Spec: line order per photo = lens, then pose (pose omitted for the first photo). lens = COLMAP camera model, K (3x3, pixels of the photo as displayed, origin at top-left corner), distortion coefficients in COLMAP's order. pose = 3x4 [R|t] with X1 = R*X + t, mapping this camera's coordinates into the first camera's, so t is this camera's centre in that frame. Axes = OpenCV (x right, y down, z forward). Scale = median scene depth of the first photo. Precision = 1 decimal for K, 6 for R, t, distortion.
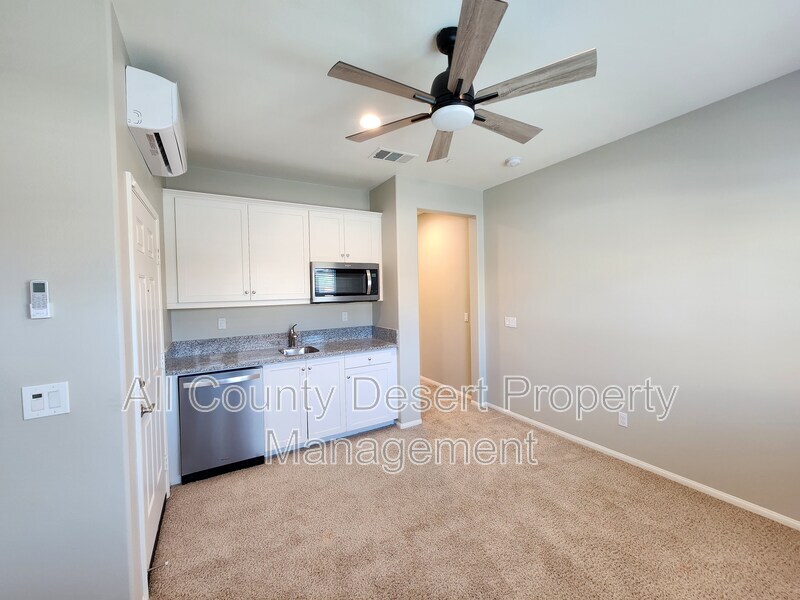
lens RADIAL K [[327.1, 0, 400.0], [0, 327.1, 300.0], [0, 0, 1]] dist [-0.000723, -0.000359]
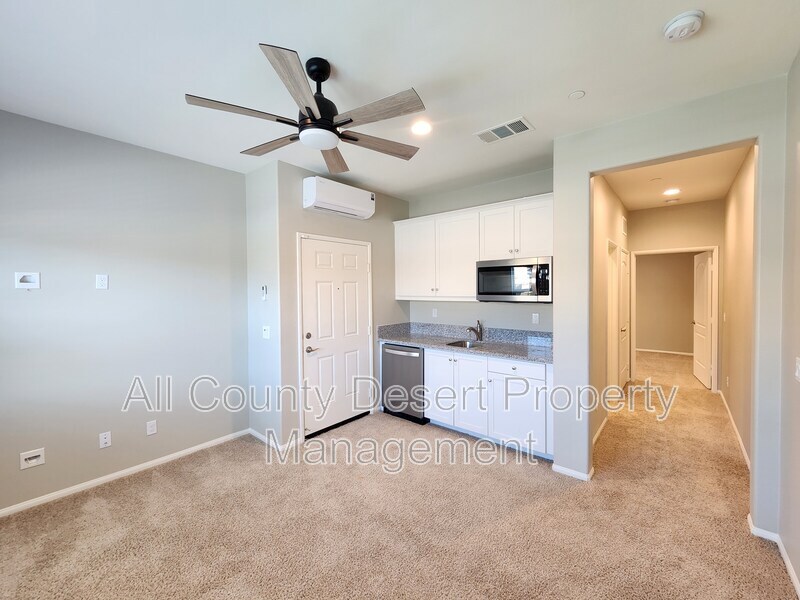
lens RADIAL K [[327.1, 0, 400.0], [0, 327.1, 300.0], [0, 0, 1]] dist [-0.000723, -0.000359]
pose [[0.335658, 0.049113, -0.940703, 0.670821], [-0.025282, 0.998750, 0.043122, -0.034287], [0.941645, 0.009309, 0.336480, 0.453832]]
